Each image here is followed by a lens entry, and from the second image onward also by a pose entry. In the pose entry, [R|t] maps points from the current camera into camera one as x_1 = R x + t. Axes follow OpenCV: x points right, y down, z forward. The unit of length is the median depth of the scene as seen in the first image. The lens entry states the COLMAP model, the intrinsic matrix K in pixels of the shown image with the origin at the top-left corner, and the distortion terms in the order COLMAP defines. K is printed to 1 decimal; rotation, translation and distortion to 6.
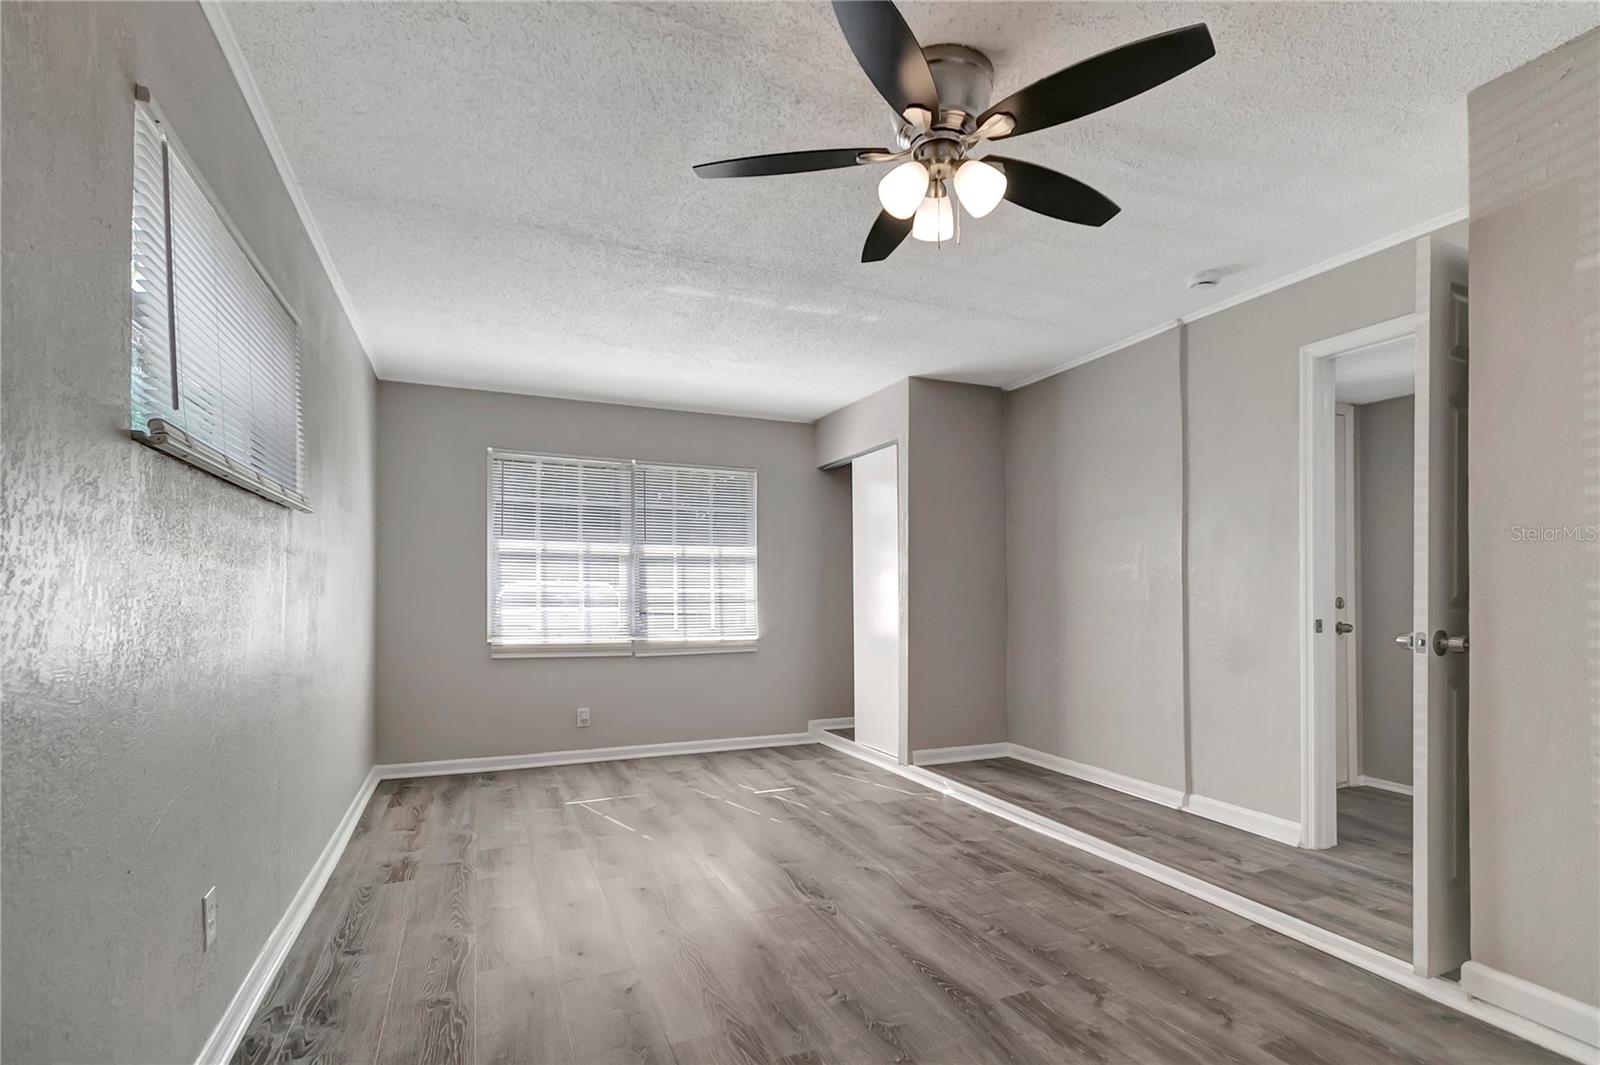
lens RADIAL K [[753.9, 0, 810.6], [0, 753.9, 593.8], [0, 0, 1]] dist [0.007798, -0.000793]
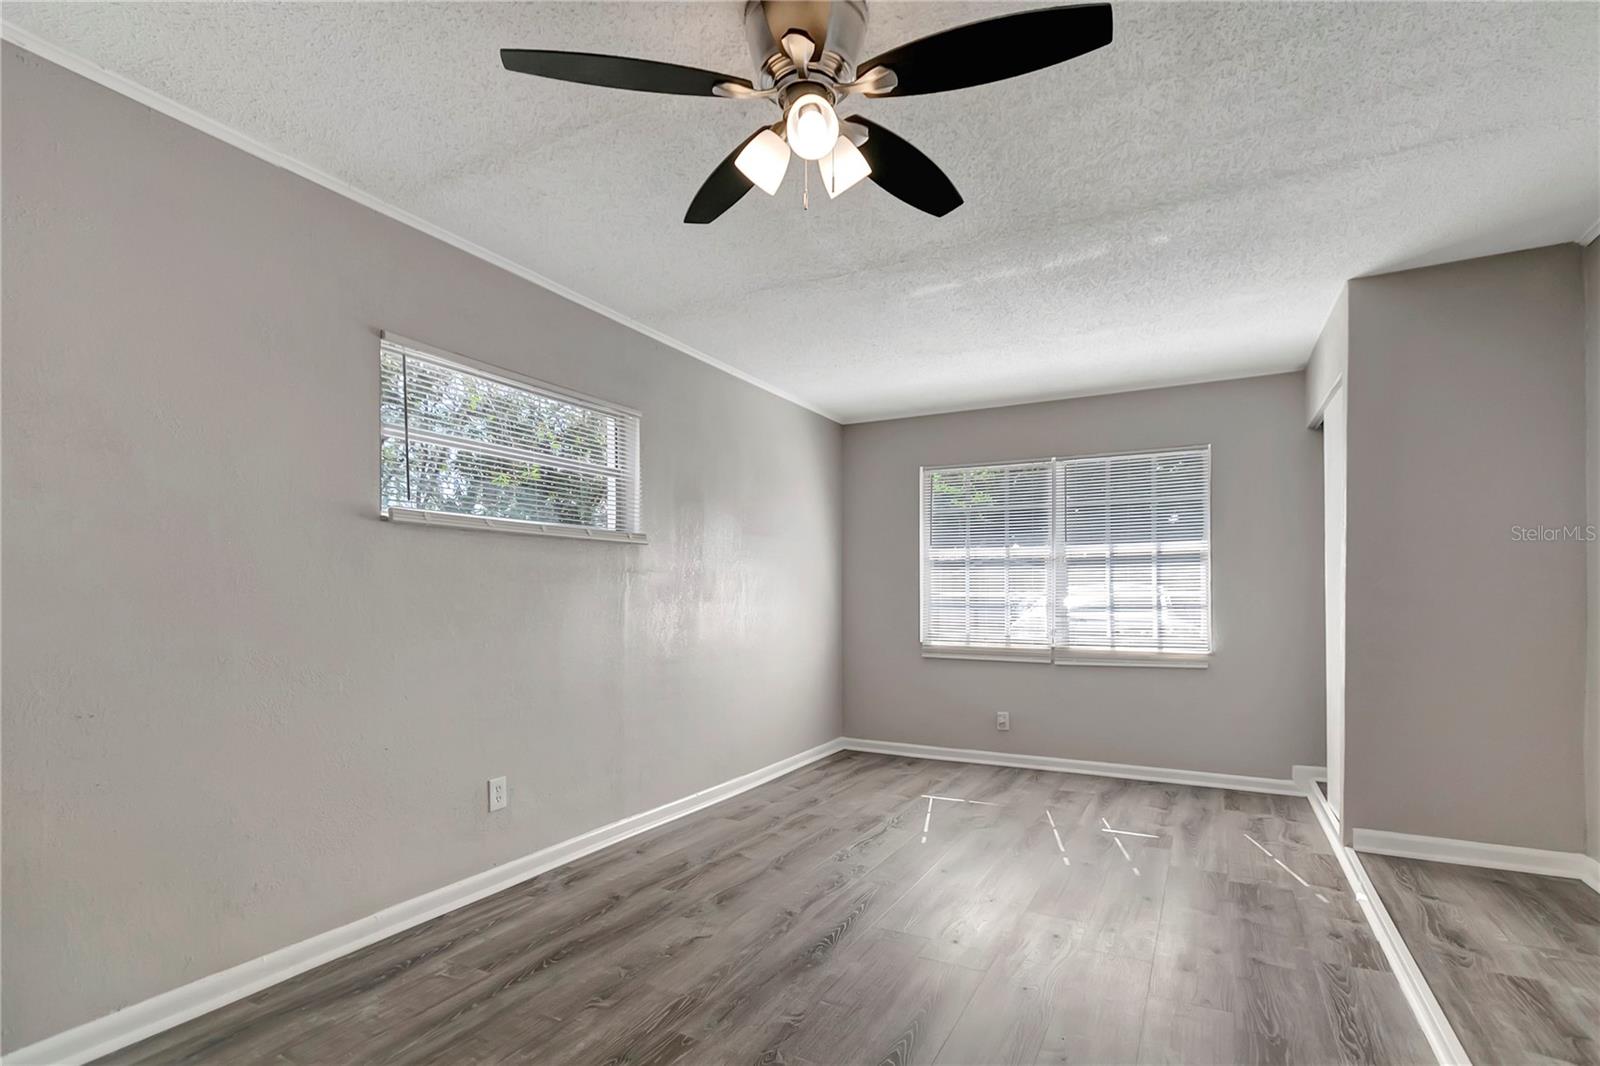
lens RADIAL K [[753.9, 0, 810.6], [0, 753.9, 594.3], [0, 0, 1]] dist [0.007798, -0.000793]
pose [[0.626434, -0.007006, -0.779443, 0.367899], [0.002668, 0.999973, -0.006844, 0.001372], [0.779470, 0.002208, 0.626436, 0.192325]]
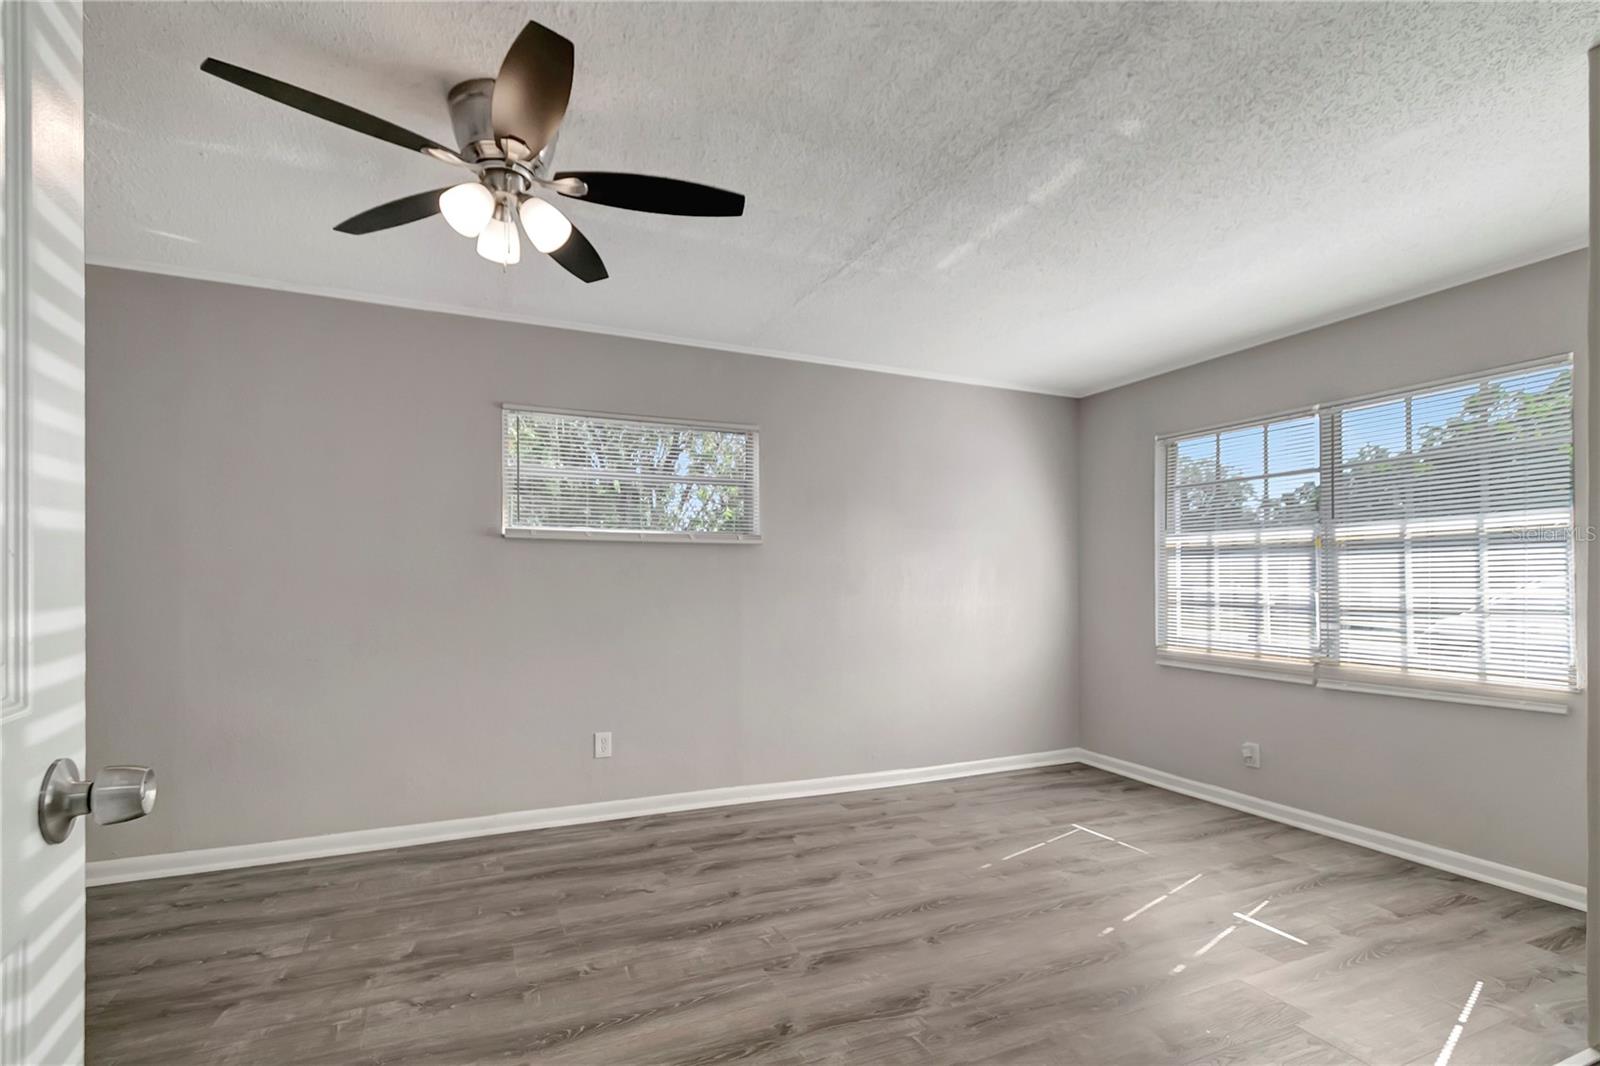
lens RADIAL K [[735.2, 0, 803.8], [0, 735.2, 577.1], [0, 0, 1]] dist [0.006521, -0.000073]
pose [[0.025564, -0.012088, -0.999600, 0.509730], [-0.005093, 0.999912, -0.012222, -0.008413], [0.999660, 0.005403, 0.025500, 0.589787]]
